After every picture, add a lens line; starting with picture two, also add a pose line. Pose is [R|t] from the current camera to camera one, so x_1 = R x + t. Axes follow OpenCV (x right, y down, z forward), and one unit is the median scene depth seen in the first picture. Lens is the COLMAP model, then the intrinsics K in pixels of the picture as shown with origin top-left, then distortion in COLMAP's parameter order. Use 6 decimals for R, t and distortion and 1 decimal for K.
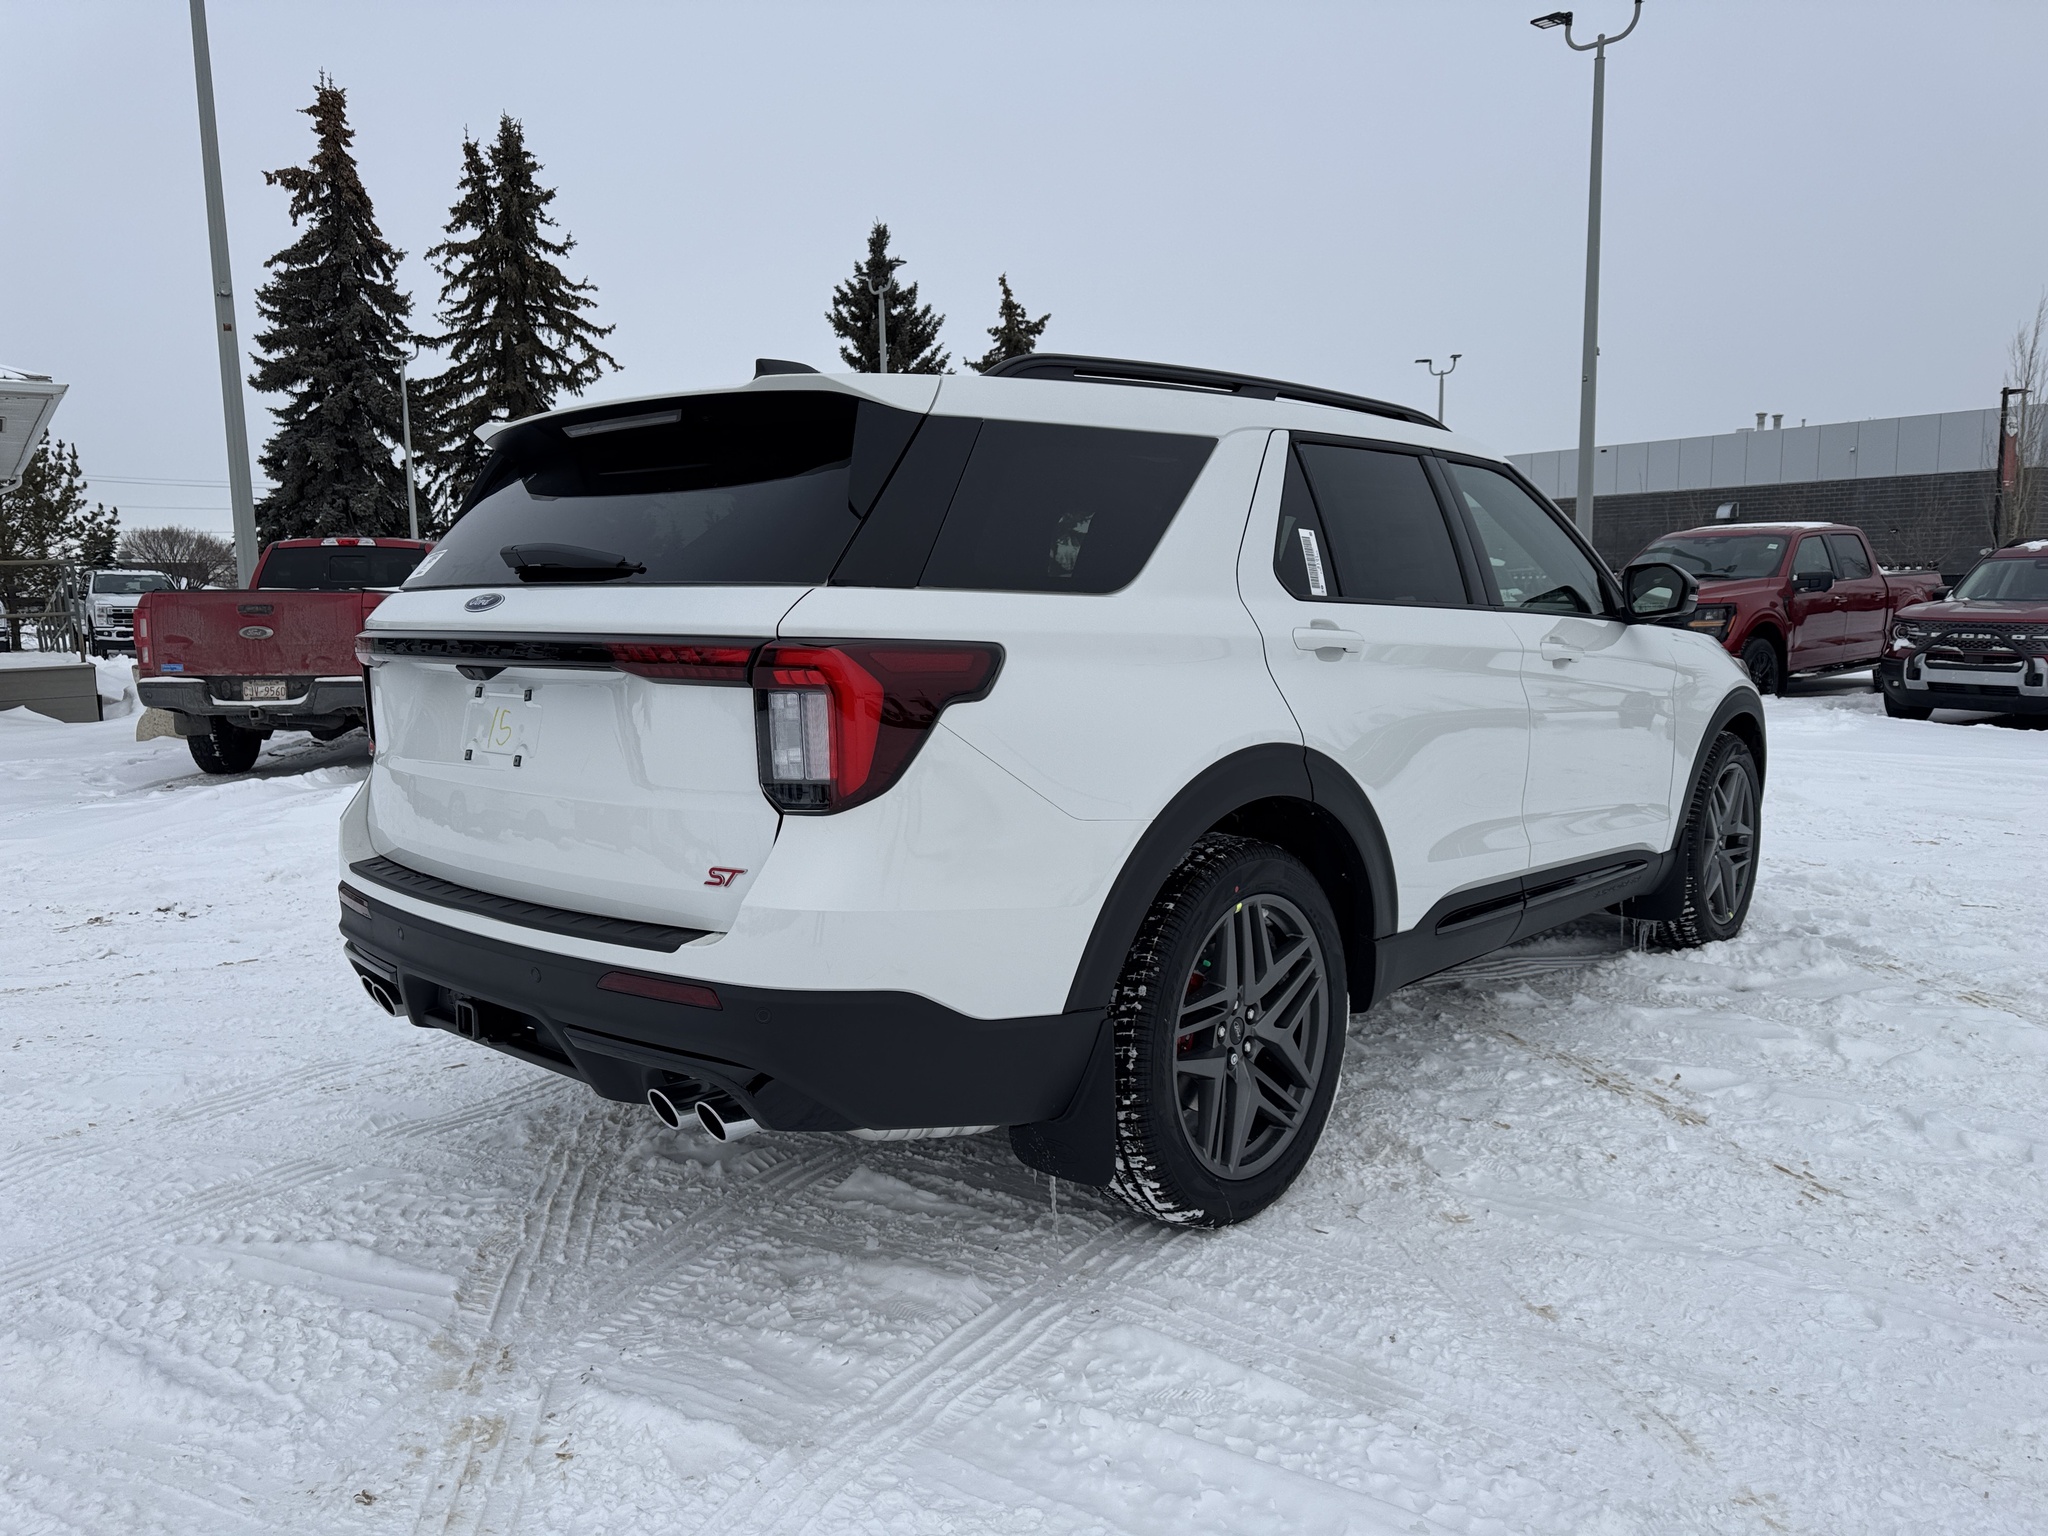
lens RADIAL K [[1464.9, 0, 1017.3], [0, 1464.9, 773.4], [0, 0, 1]] dist [0.057596, -0.066896]
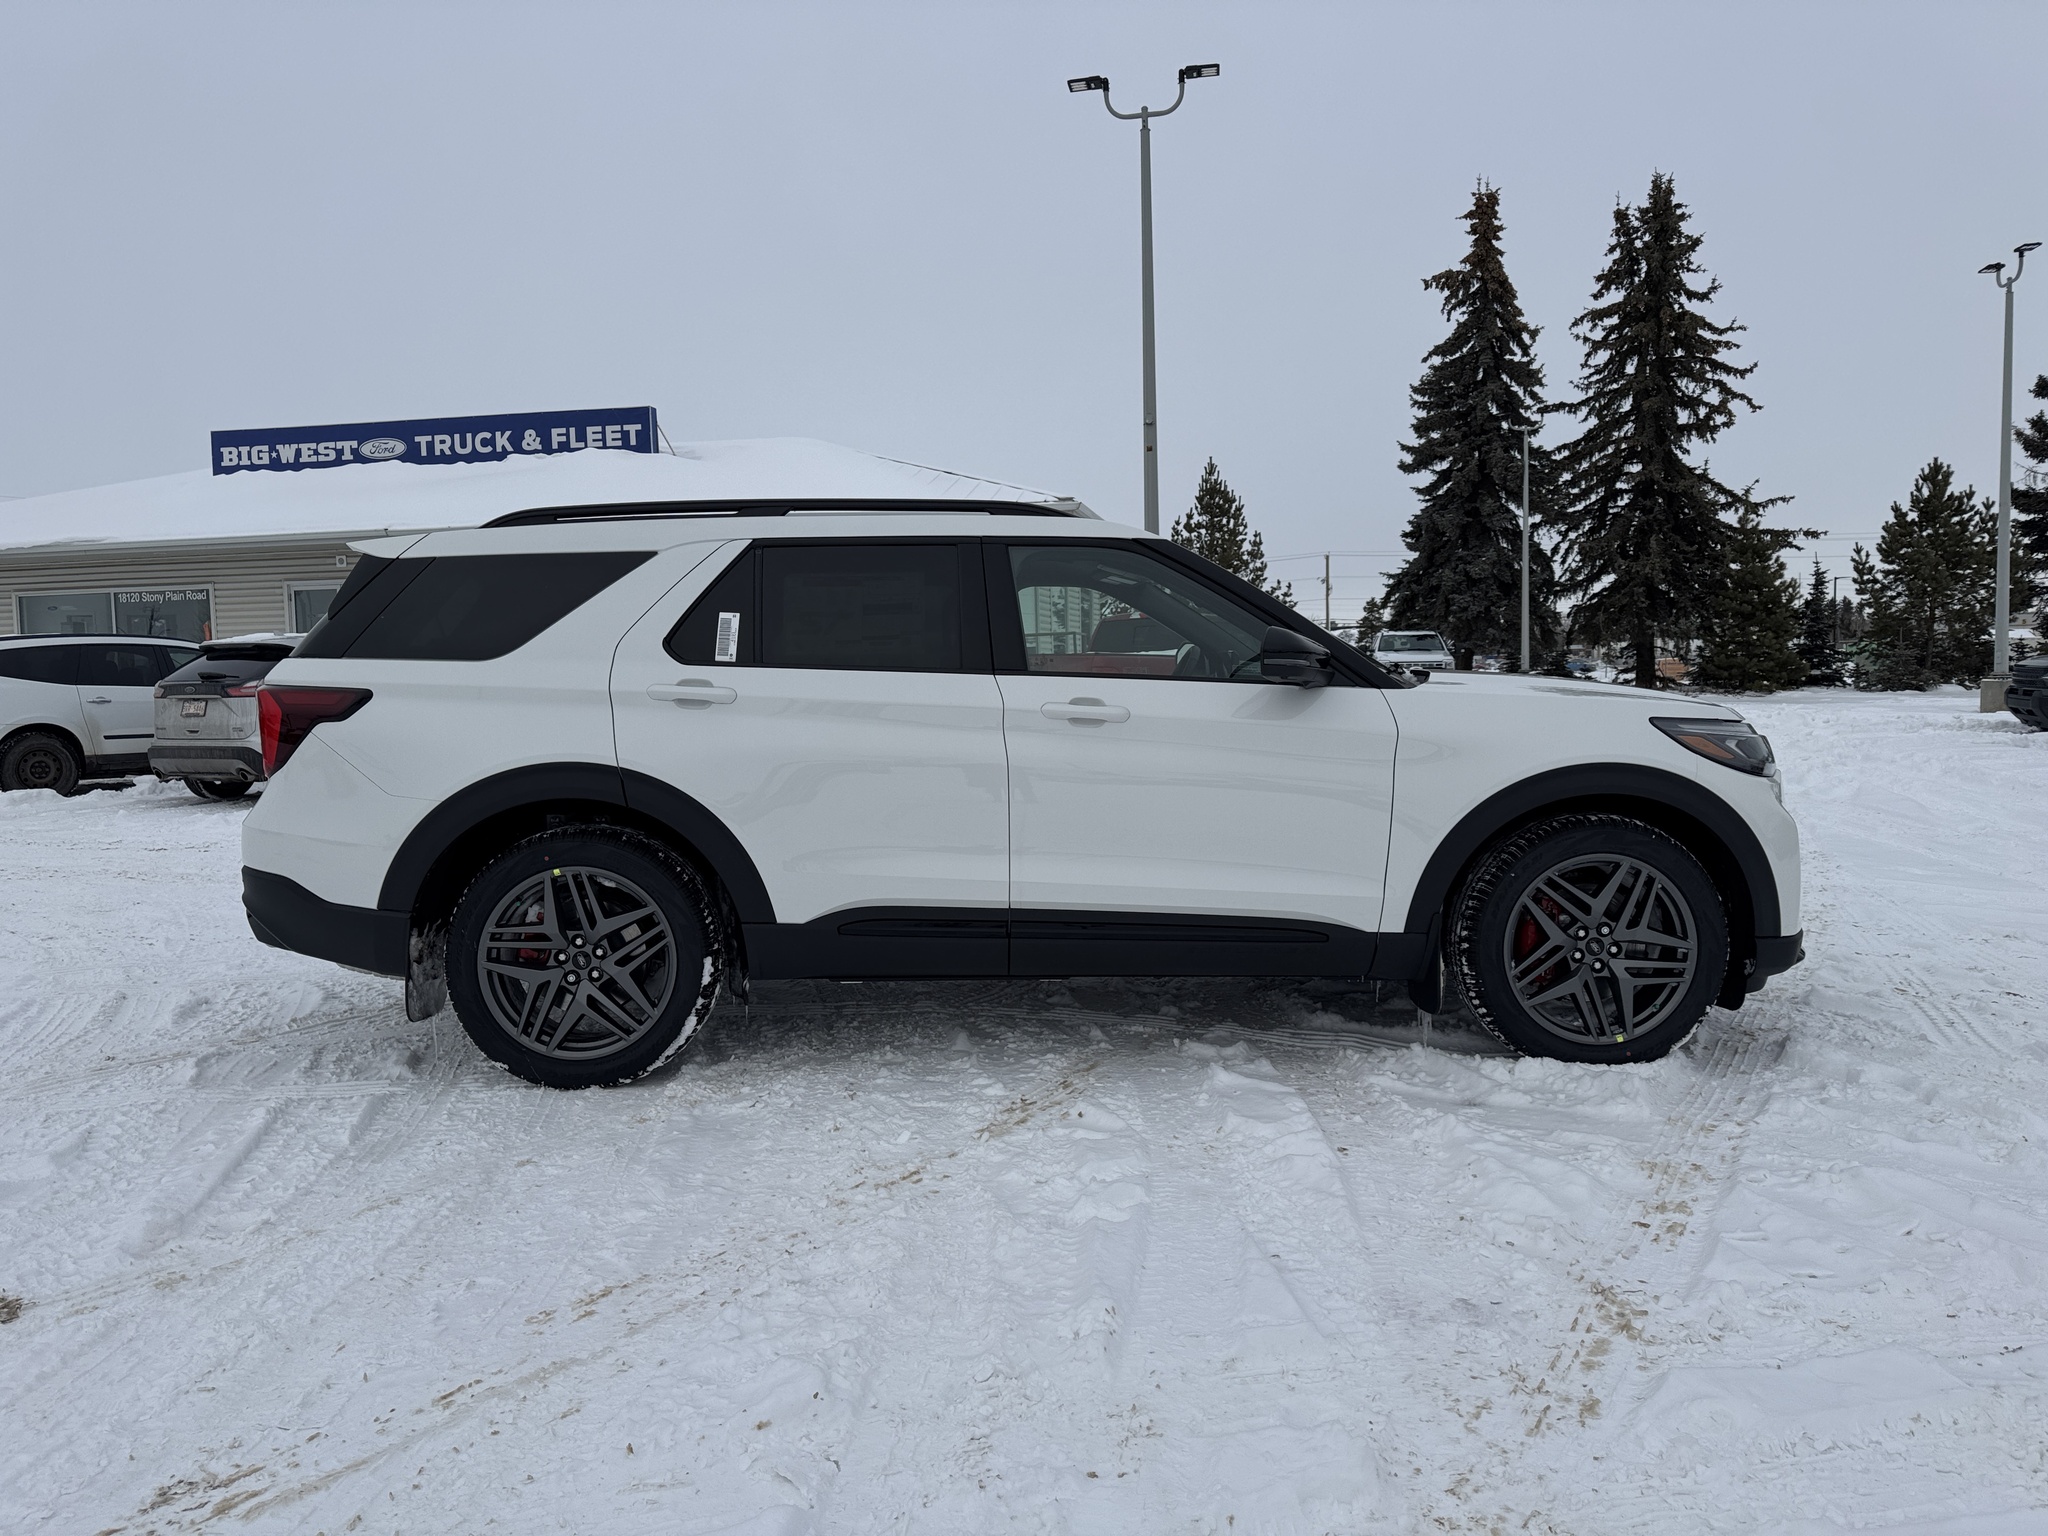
lens RADIAL K [[1485.5, 0, 1031.9], [0, 1485.5, 765.1], [0, 0, 1]] dist [0.042490, -0.043117]
pose [[0.683231, 0.047958, -0.728626, 0.130275], [-0.078994, 0.996839, -0.008461, -0.003433], [0.725917, 0.063338, 0.684860, 0.025771]]
